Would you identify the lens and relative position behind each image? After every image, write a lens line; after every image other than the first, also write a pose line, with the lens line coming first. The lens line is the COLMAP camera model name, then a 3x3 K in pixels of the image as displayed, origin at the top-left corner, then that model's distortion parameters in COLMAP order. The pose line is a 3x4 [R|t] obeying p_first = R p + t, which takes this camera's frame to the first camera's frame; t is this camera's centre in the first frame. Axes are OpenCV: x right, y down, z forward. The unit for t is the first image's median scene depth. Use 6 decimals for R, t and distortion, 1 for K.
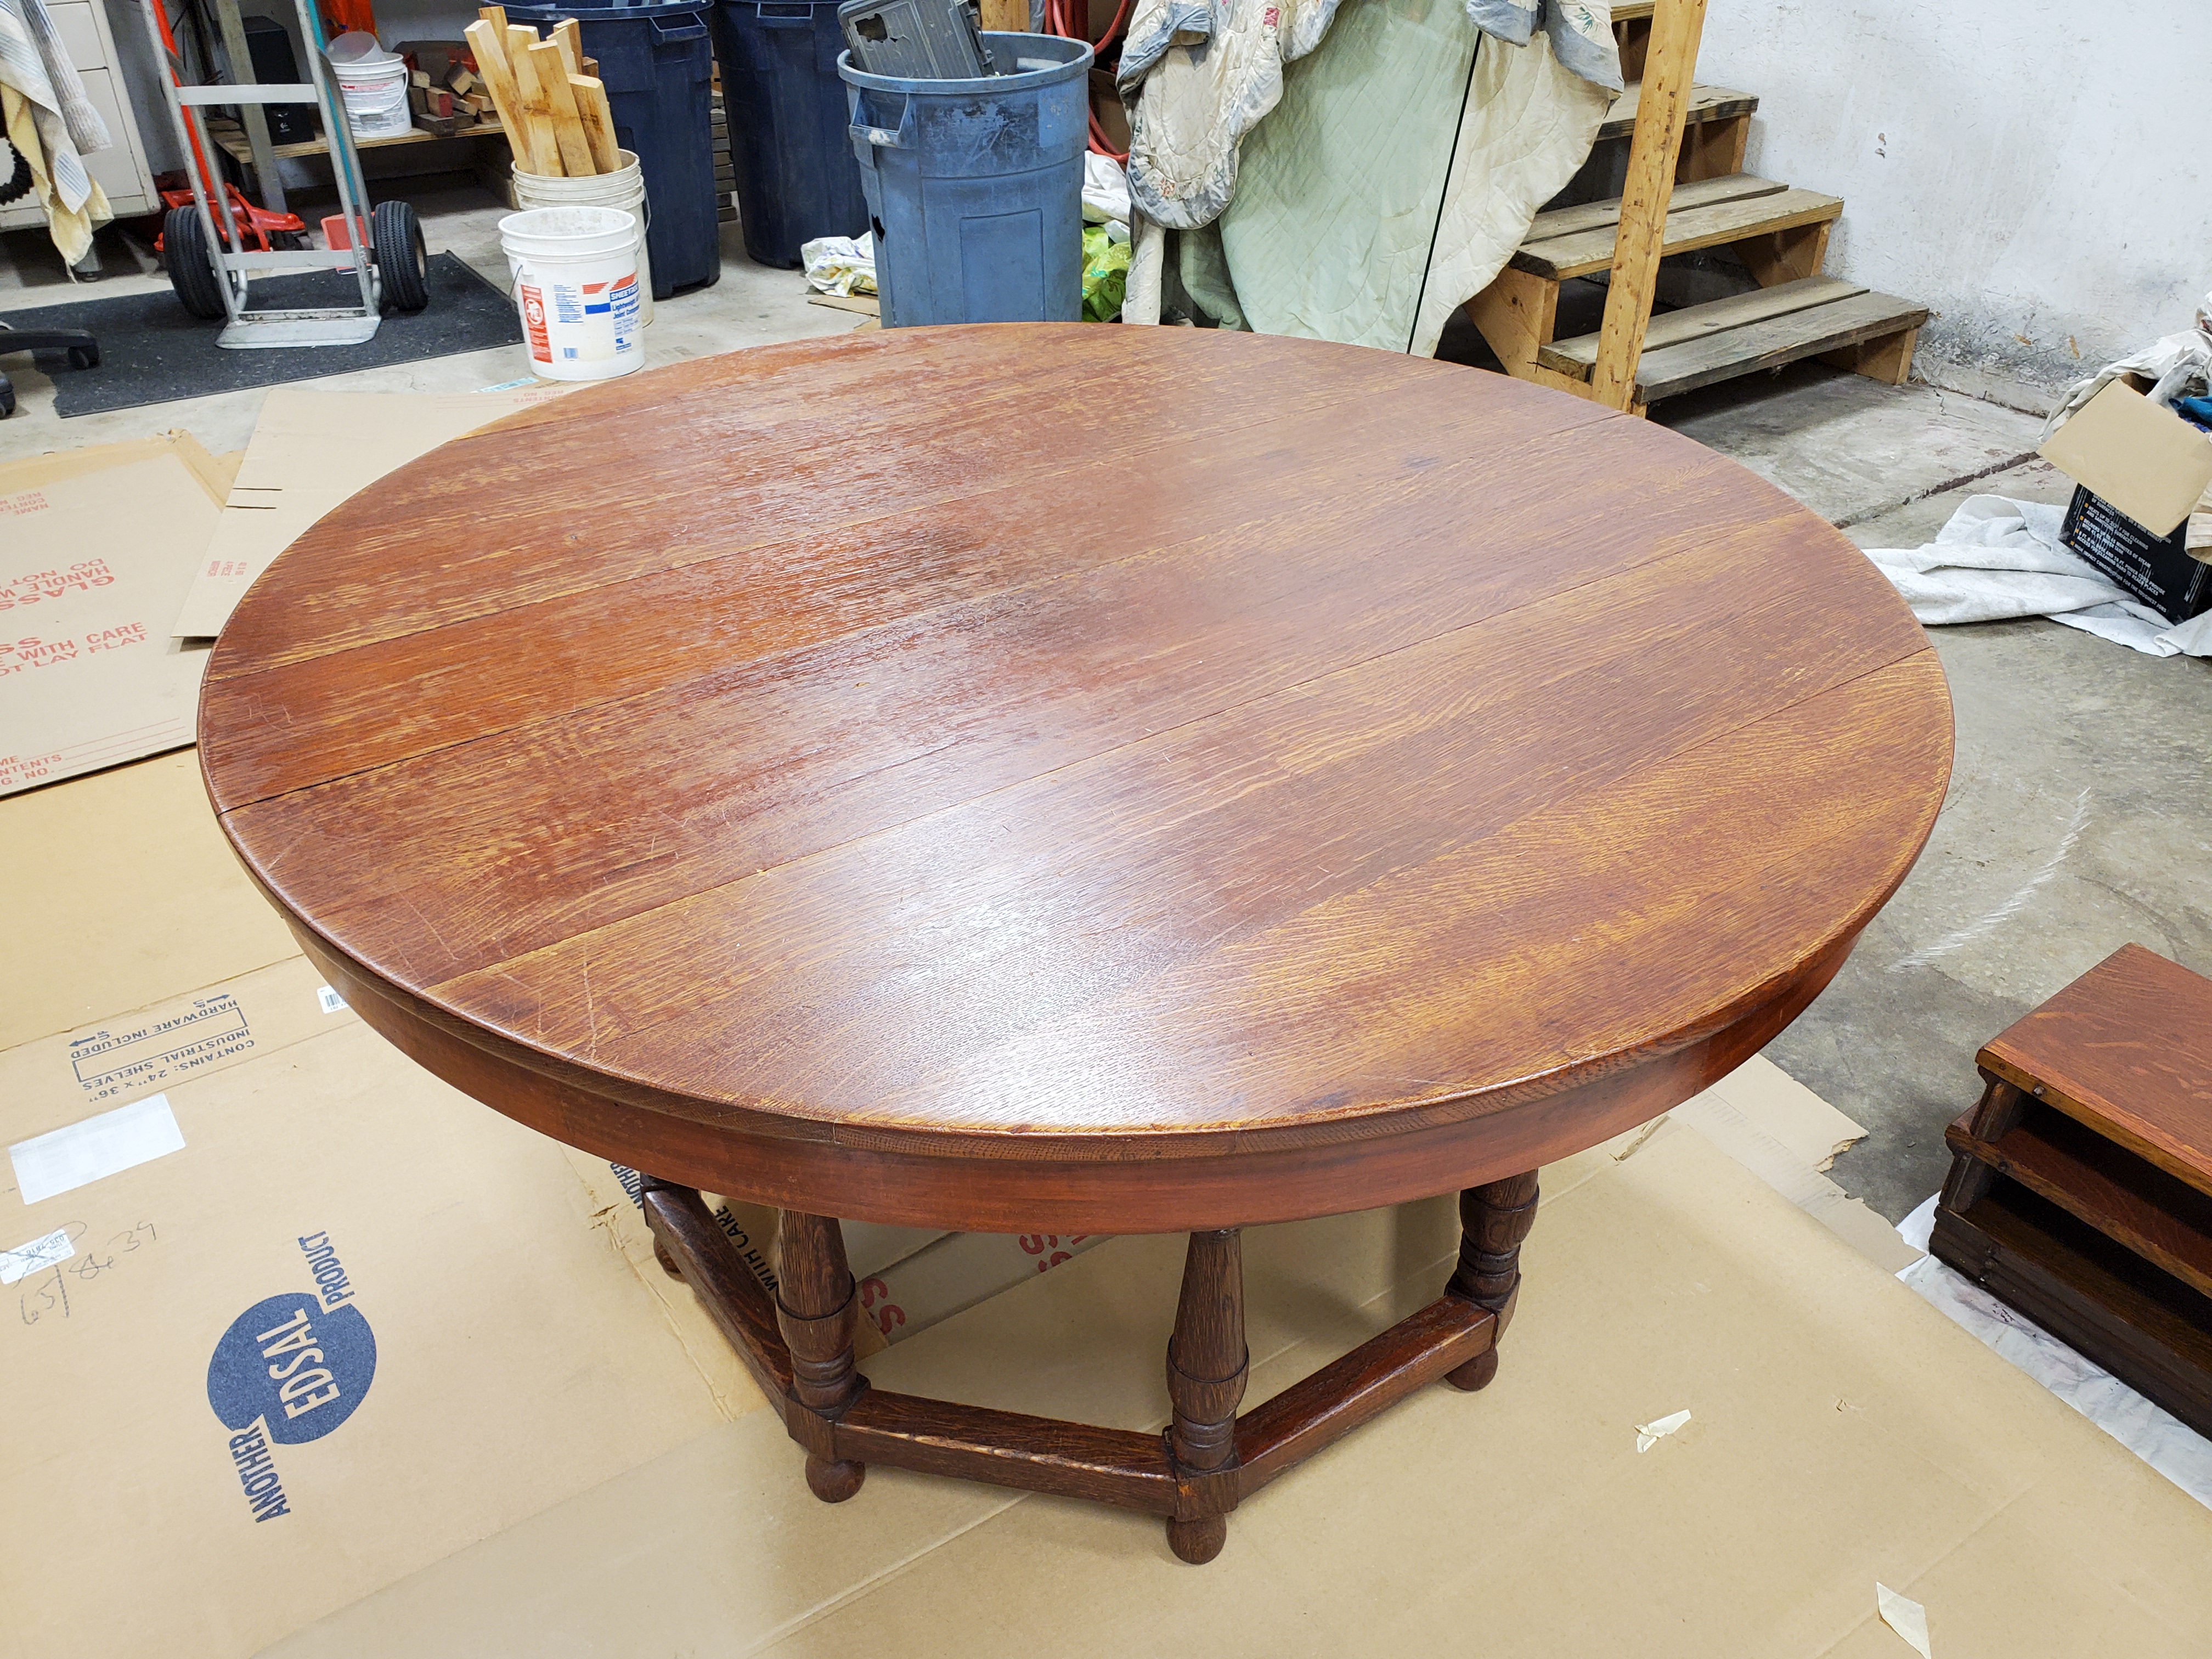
lens RADIAL K [[1758.1, 0, 1106.2], [0, 1758.1, 838.2], [0, 0, 1]] dist [-0.008171, 0.036680]
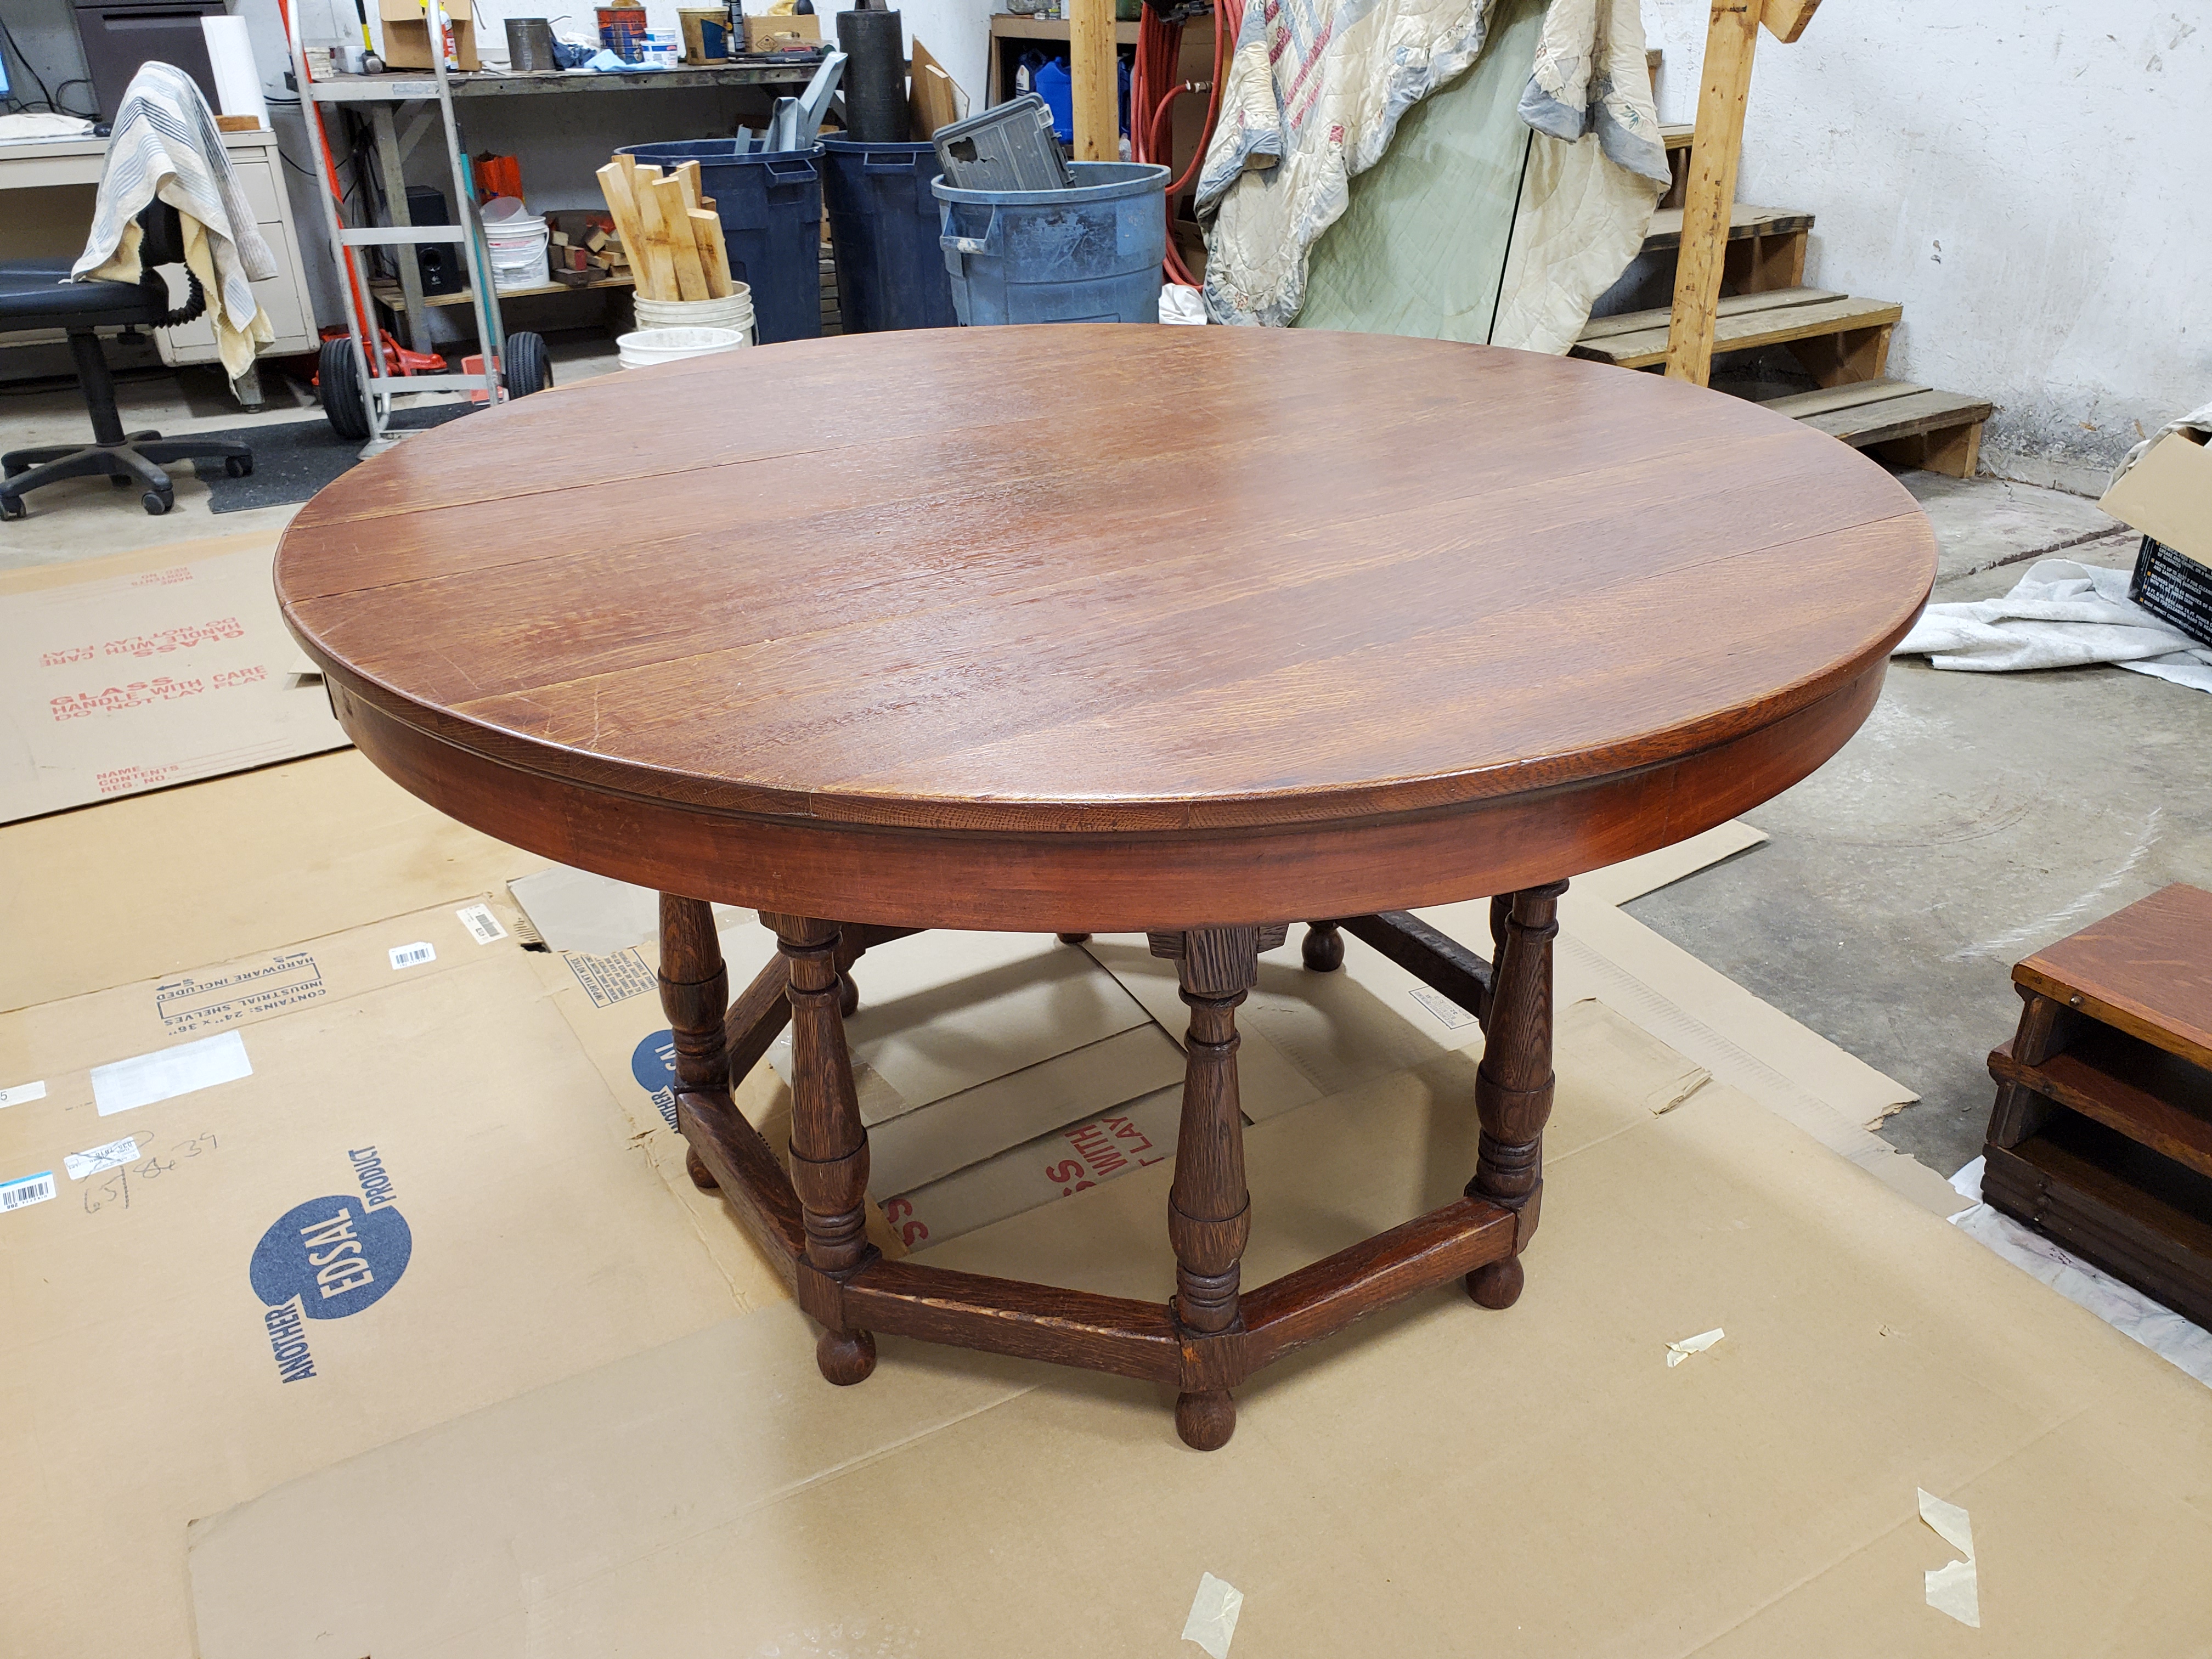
lens RADIAL K [[1758.1, 0, 1096.3], [0, 1758.1, 816.2], [0, 0, 1]] dist [-0.008171, 0.036680]
pose [[0.997727, 0.007461, -0.066973, 0.040083], [-0.016059, 0.991542, -0.128787, 0.140476], [0.065445, 0.129570, 0.989408, -0.014608]]
